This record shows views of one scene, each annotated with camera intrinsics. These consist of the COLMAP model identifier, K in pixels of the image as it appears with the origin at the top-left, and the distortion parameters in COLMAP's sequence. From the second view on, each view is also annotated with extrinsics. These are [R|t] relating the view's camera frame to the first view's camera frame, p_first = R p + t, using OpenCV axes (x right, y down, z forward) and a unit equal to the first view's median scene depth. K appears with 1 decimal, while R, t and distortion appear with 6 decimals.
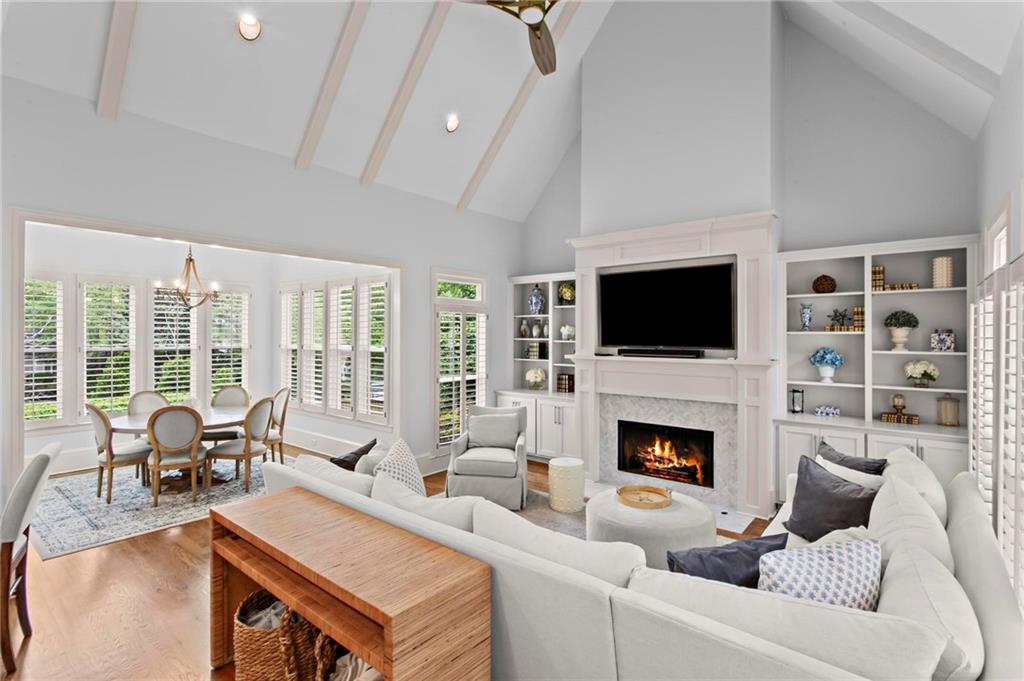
lens RADIAL K [[488.6, 0, 517.2], [0, 488.6, 340.5], [0, 0, 1]] dist [-0.003065, 0.000644]
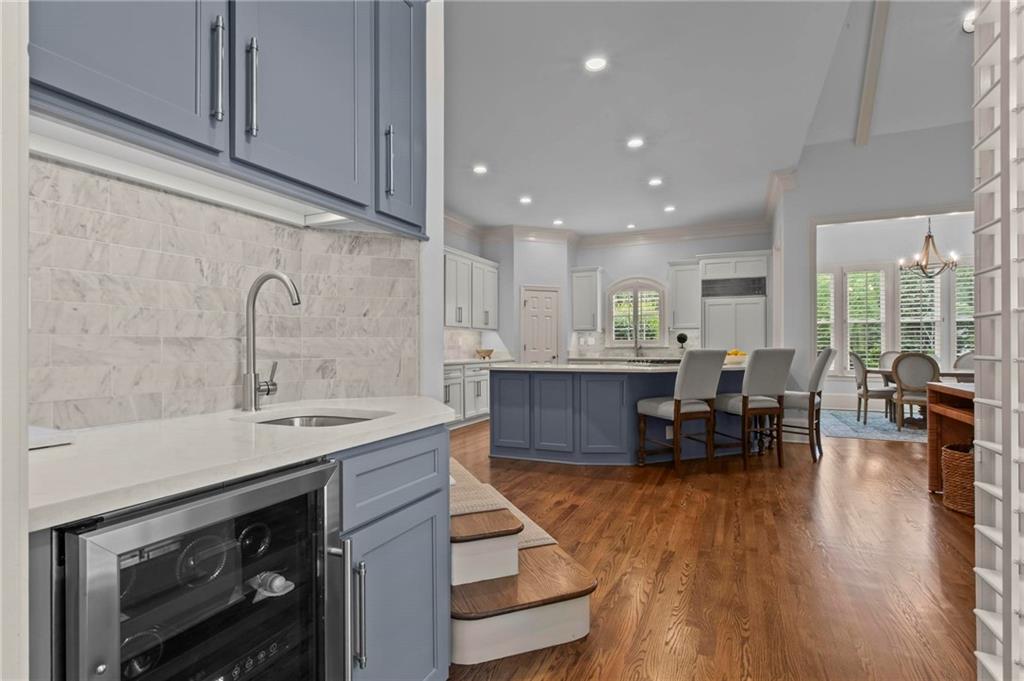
lens RADIAL K [[488.6, 0, 517.4], [0, 488.6, 348.0], [0, 0, 1]] dist [-0.003065, 0.000644]
pose [[0.249347, -0.005327, -0.968400, 0.247946], [0.001742, 0.999986, -0.005052, 0.122556], [0.968413, -0.000427, 0.249353, -0.287516]]
